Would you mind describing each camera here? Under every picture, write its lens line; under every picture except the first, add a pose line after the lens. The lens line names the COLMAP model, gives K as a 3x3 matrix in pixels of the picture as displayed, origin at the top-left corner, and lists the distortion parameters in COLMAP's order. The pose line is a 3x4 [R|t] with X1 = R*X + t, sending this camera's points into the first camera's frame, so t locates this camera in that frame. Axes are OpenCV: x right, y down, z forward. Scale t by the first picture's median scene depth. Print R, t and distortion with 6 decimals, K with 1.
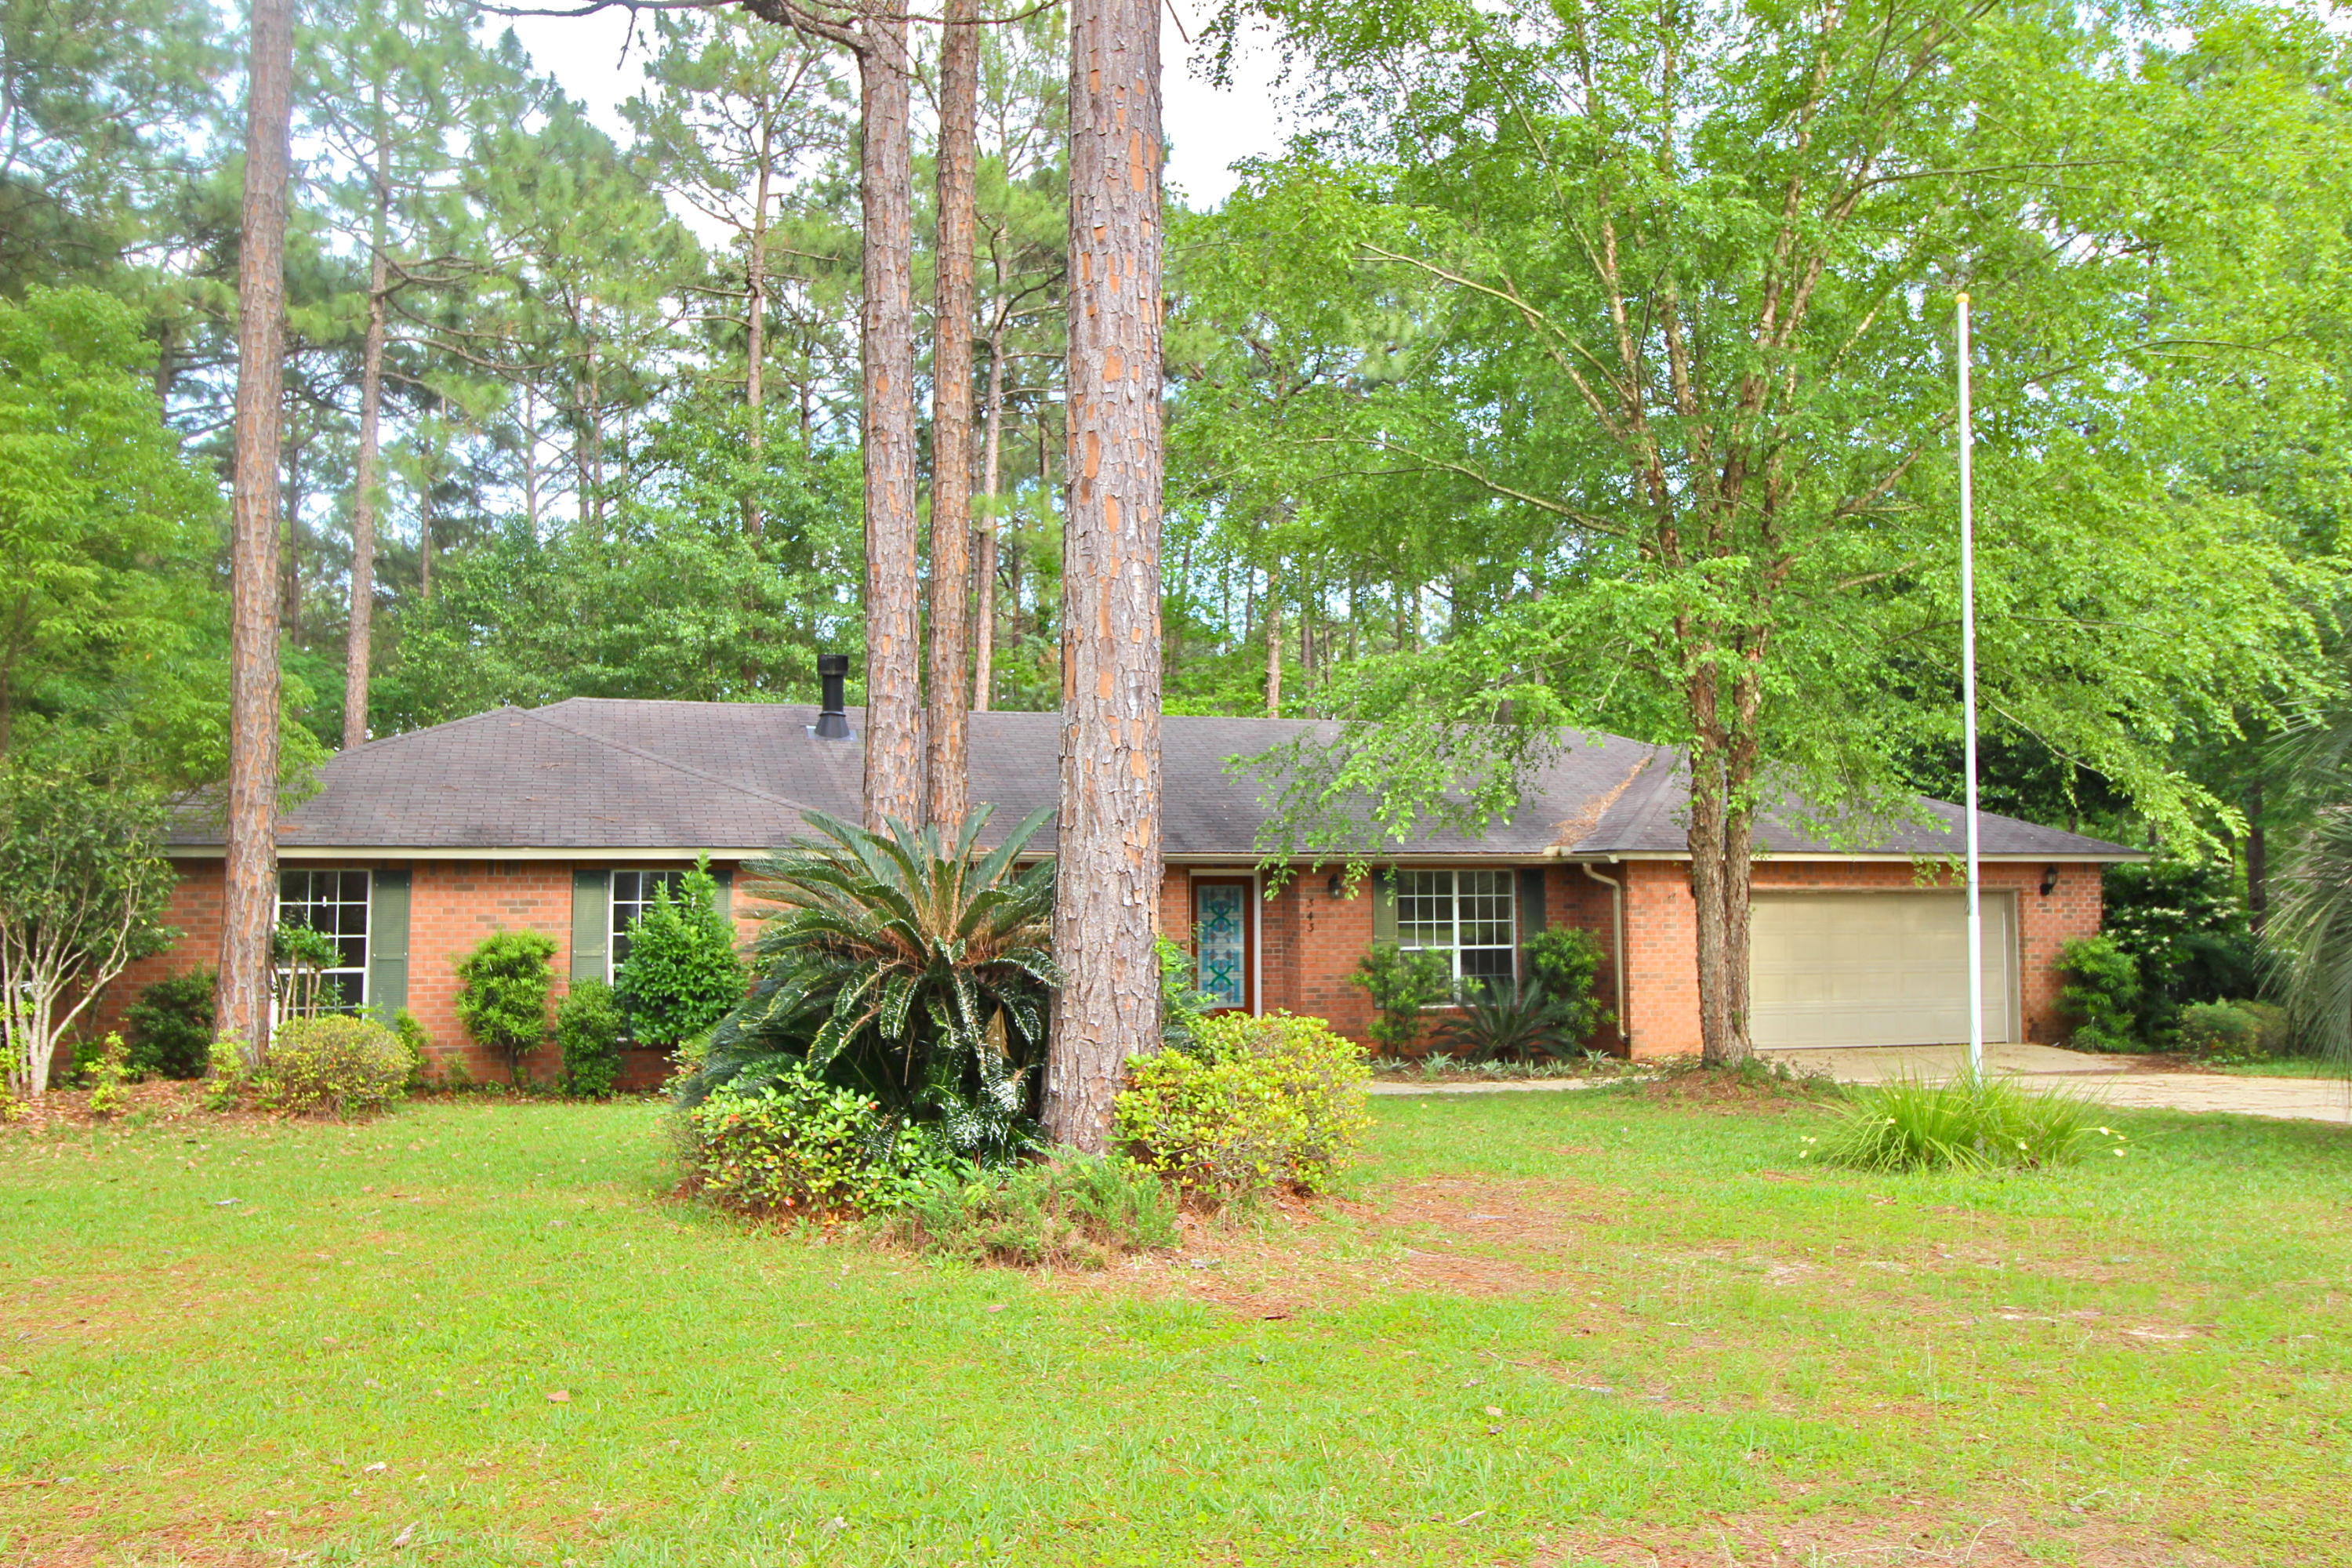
lens RADIAL K [[1773.7, 0, 1175.3], [0, 1773.7, 777.8], [0, 0, 1]] dist [0.003478, 0.003336]
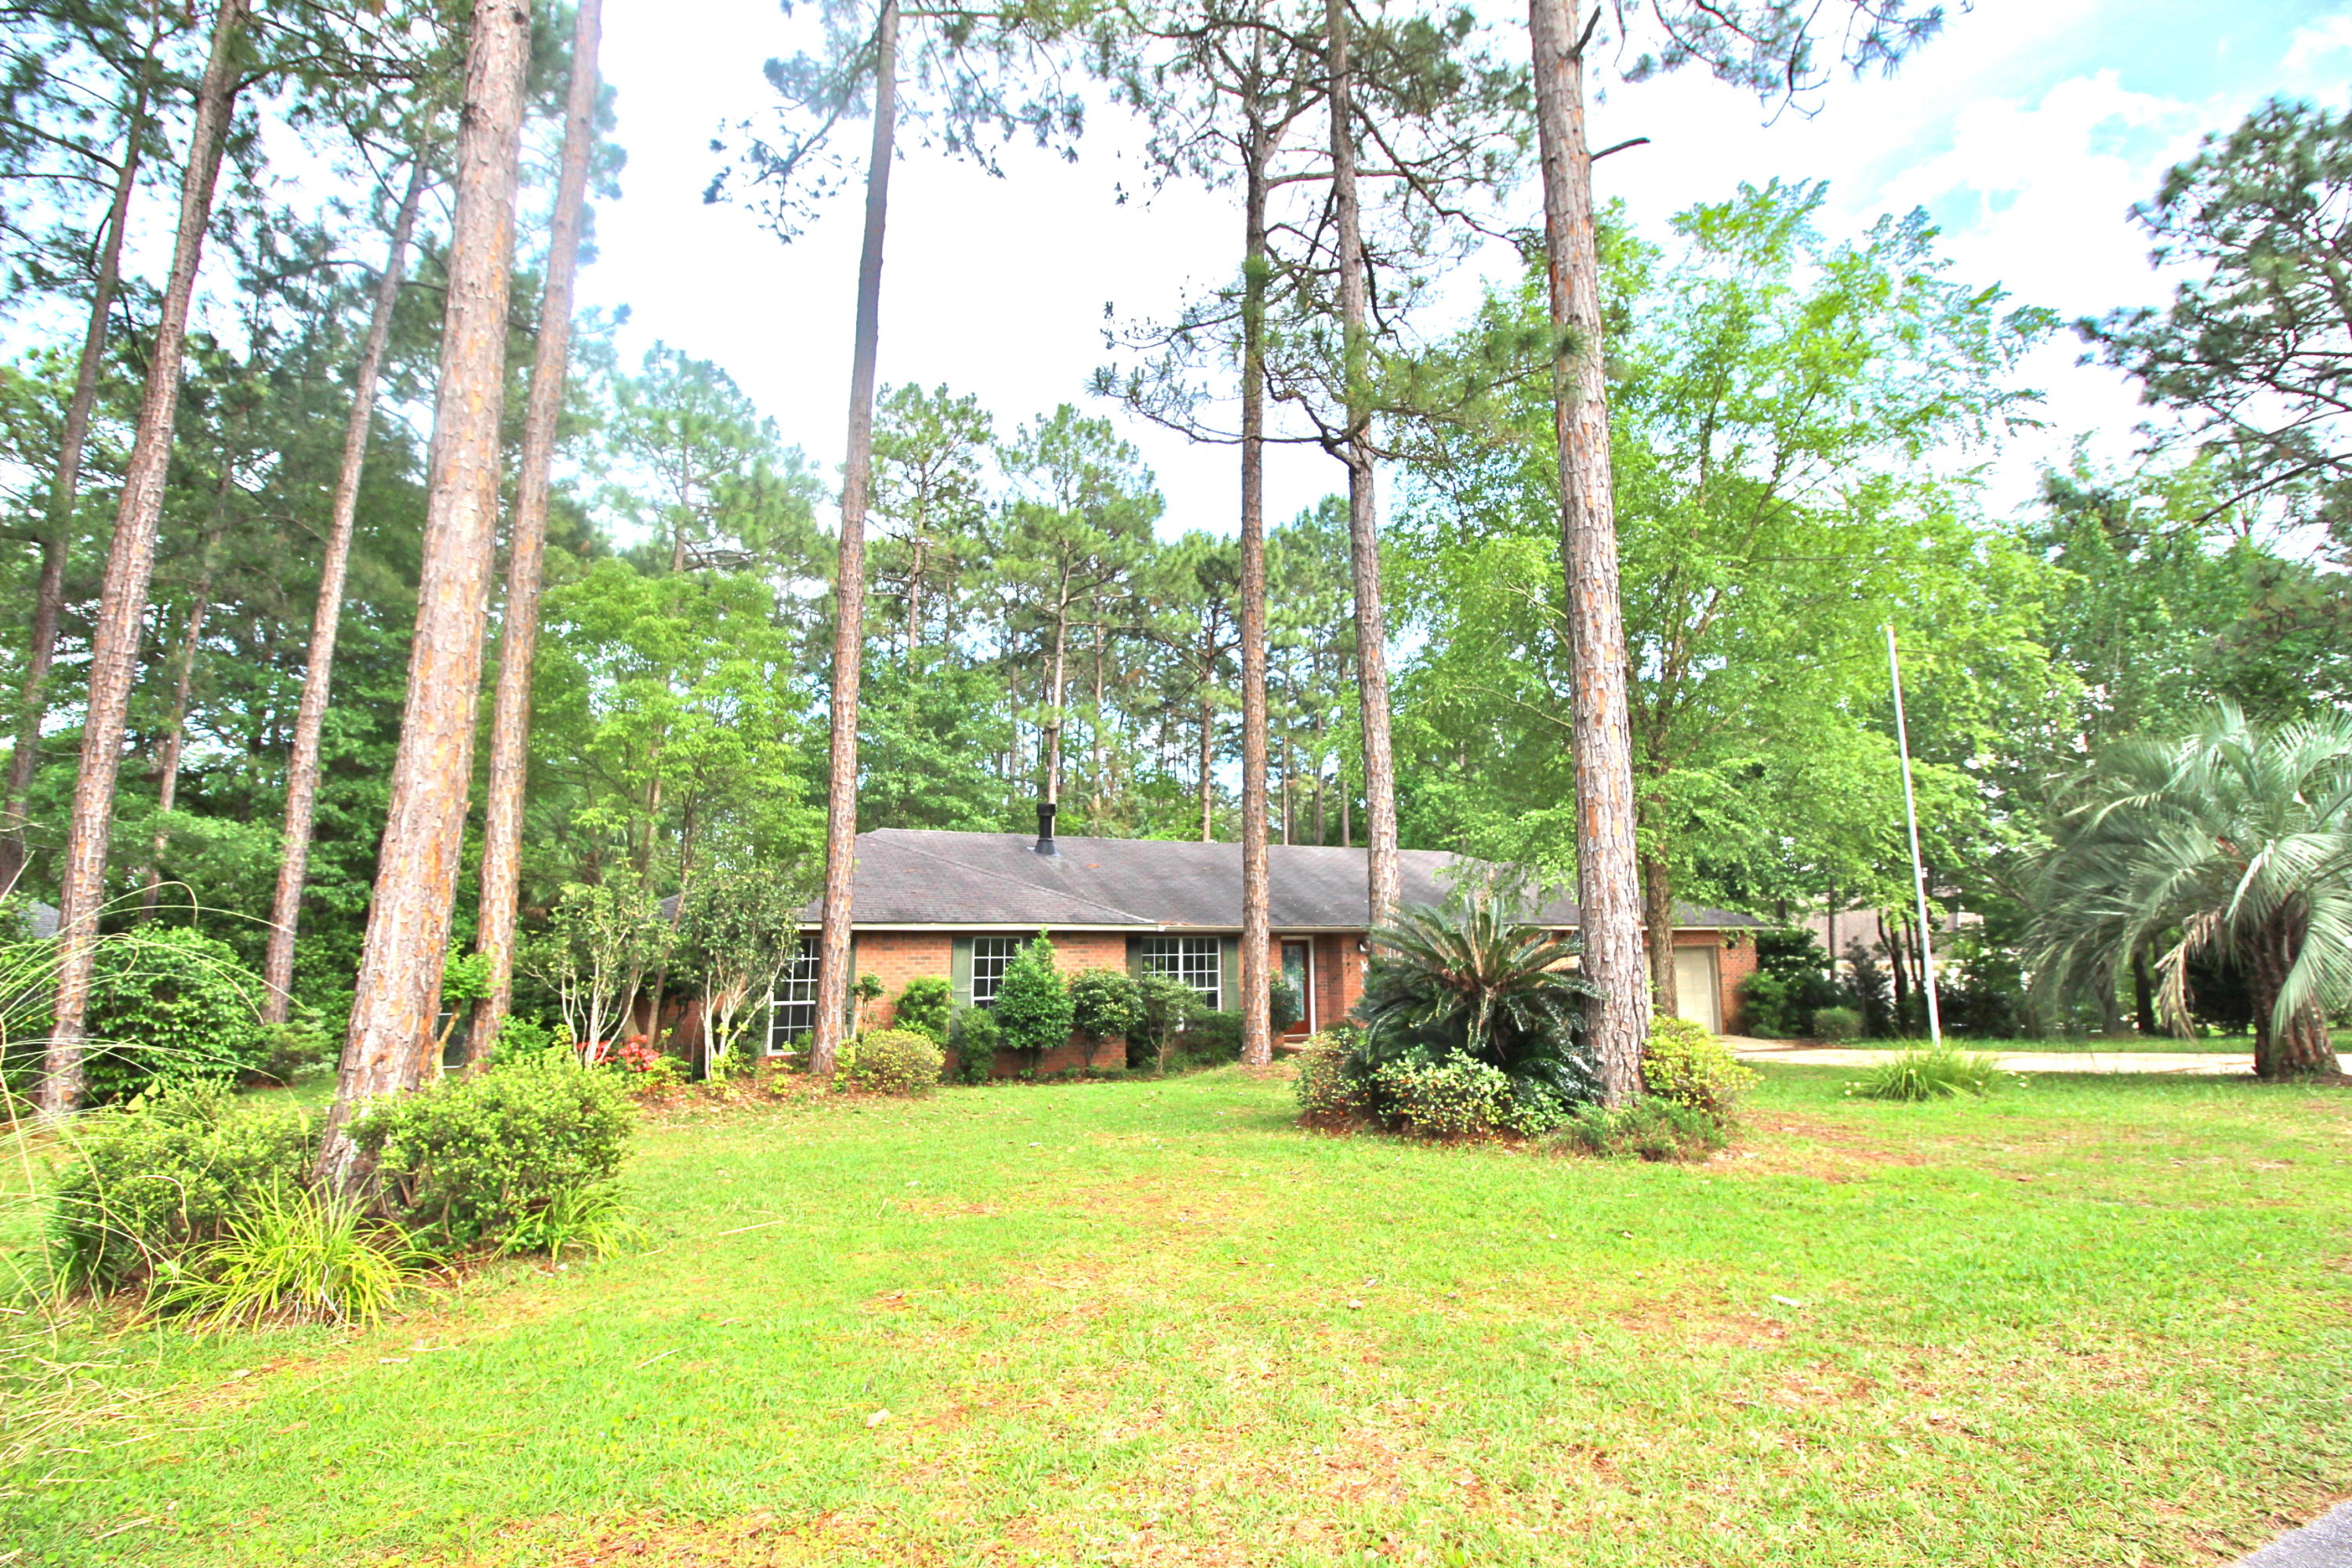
lens RADIAL K [[1094.8, 0, 1182.8], [0, 1094.8, 787.5], [0, 0, 1]] dist [-0.005285, -0.009249]
pose [[0.989710, 0.016610, 0.142119, -0.226788], [-0.004626, 0.996434, -0.084244, -0.000202], [-0.143012, 0.082719, 0.986258, -0.008879]]
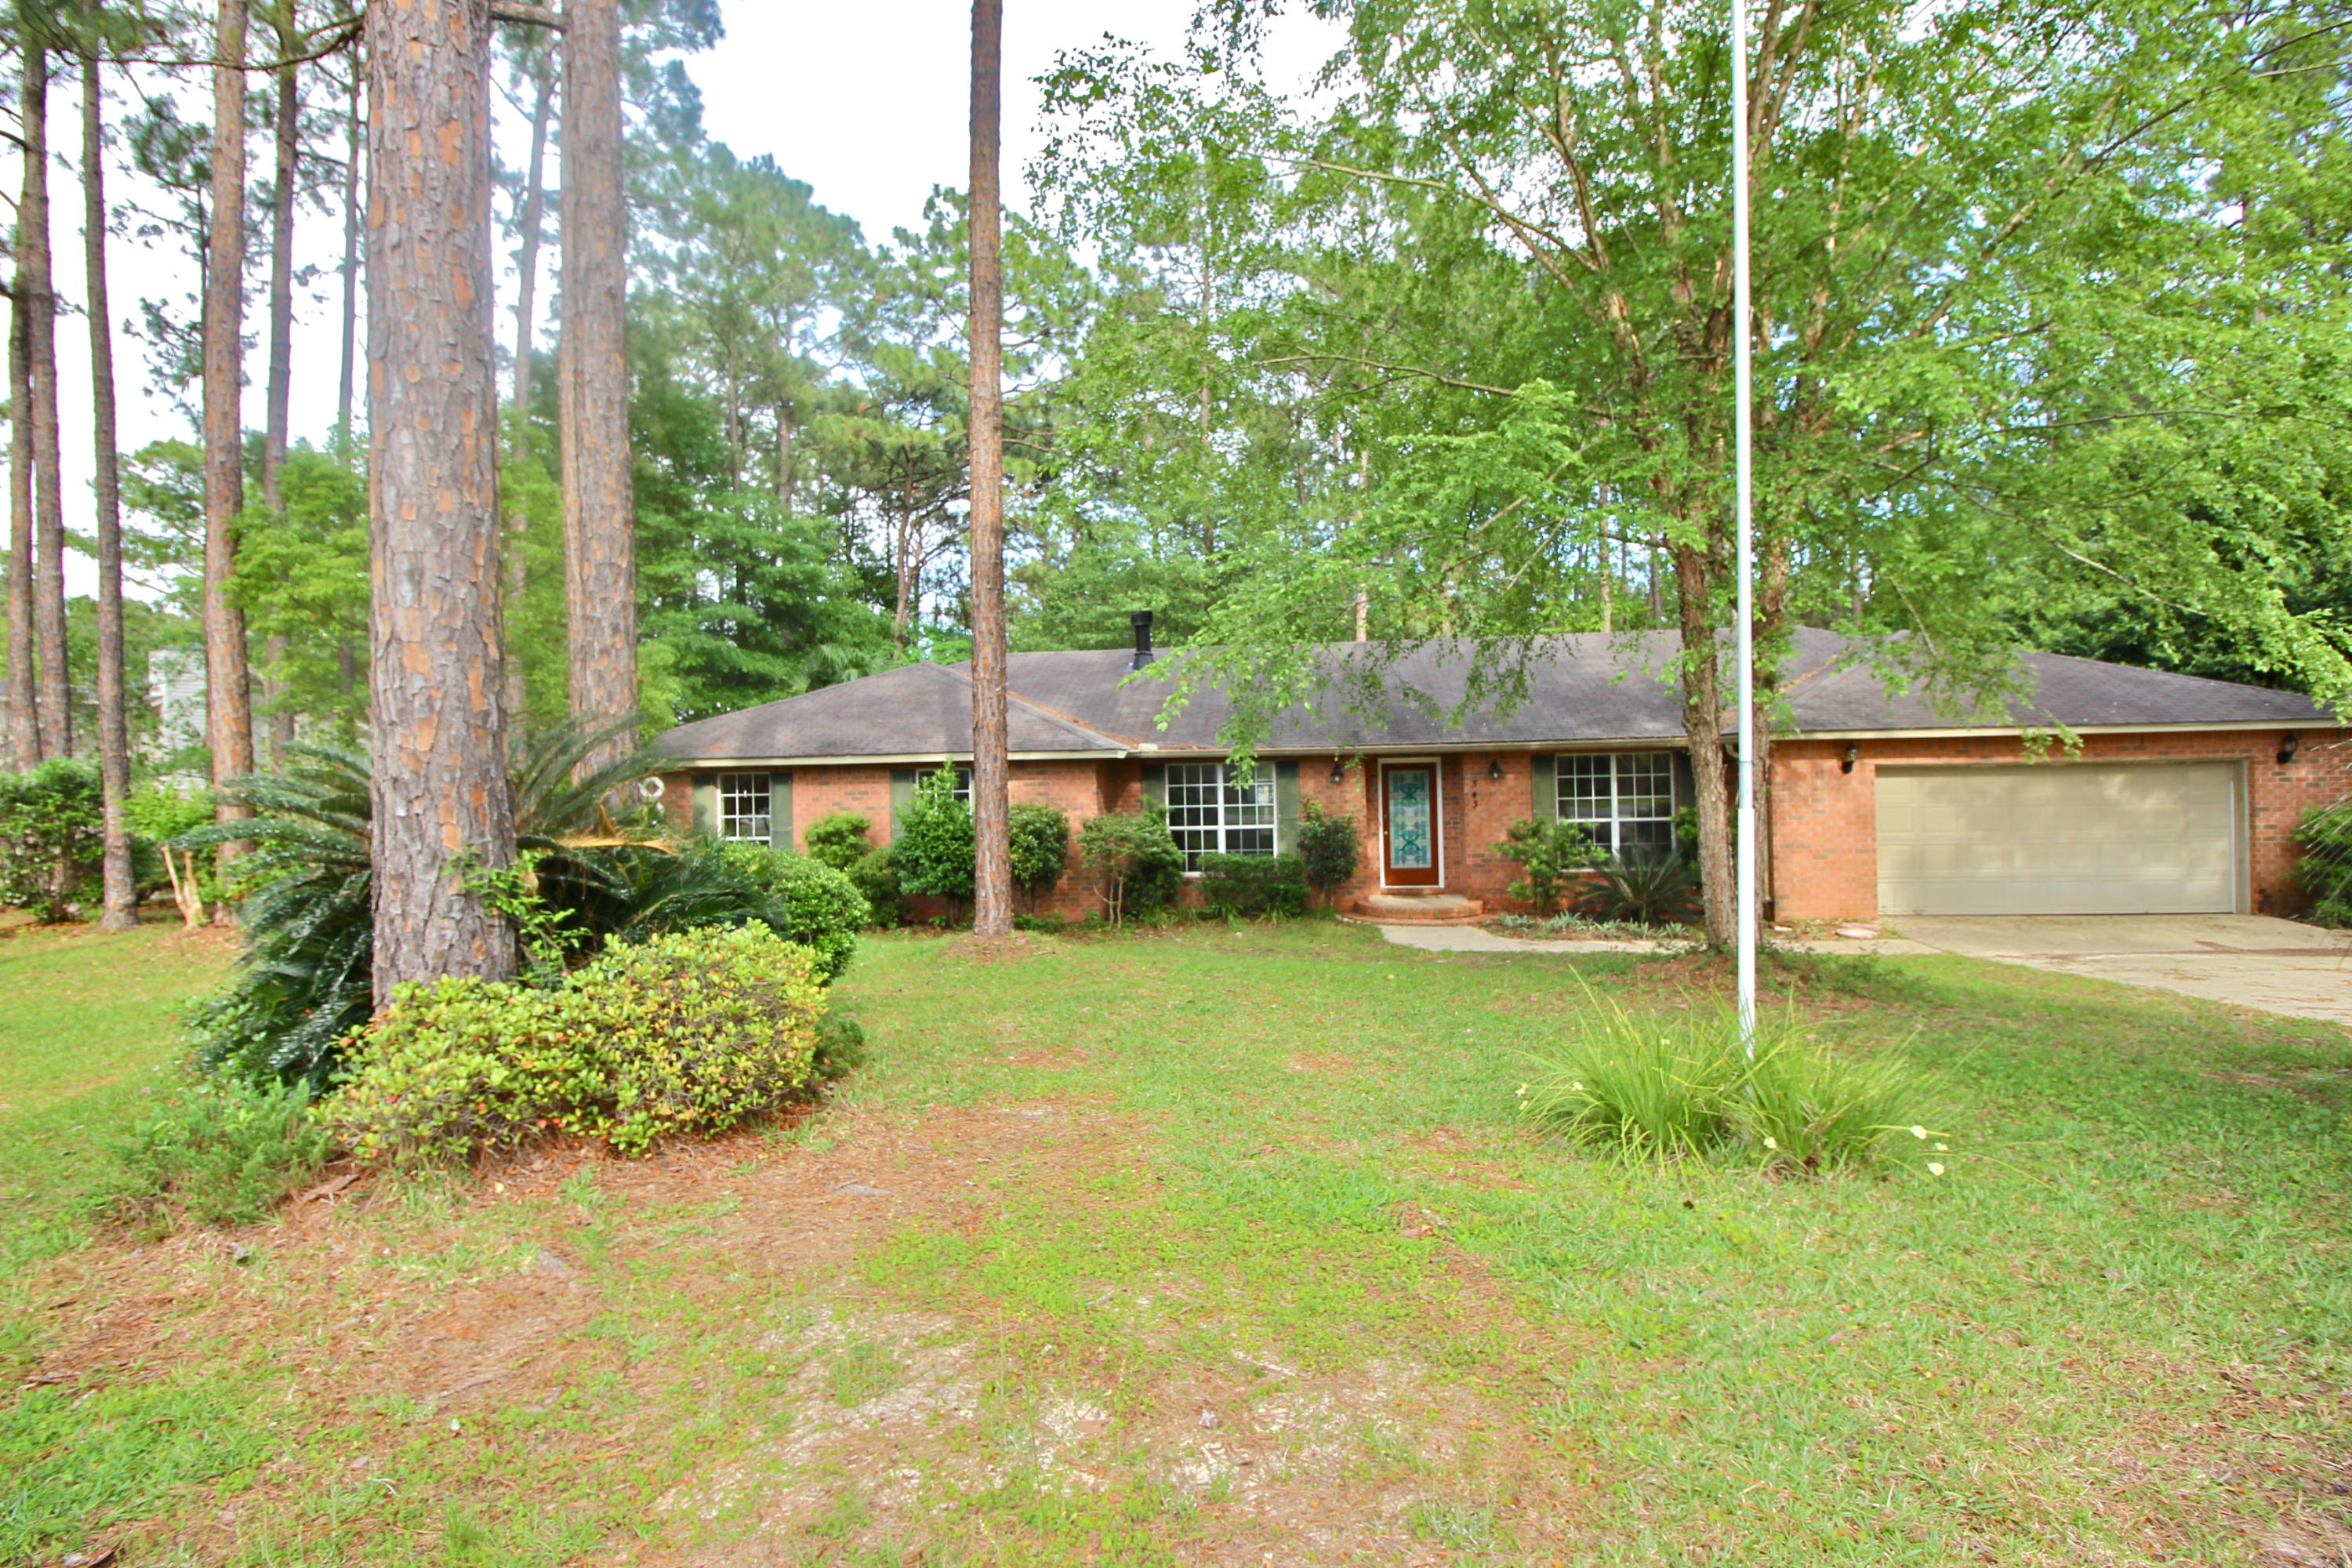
lens RADIAL K [[1094.8, 0, 1171.4], [0, 1094.8, 774.6], [0, 0, 1]] dist [-0.005285, -0.009249]
pose [[0.910687, -0.017346, -0.412733, 0.195591], [0.044274, 0.997461, 0.055771, 0.013107], [0.410718, -0.069063, 0.909143, 0.232871]]
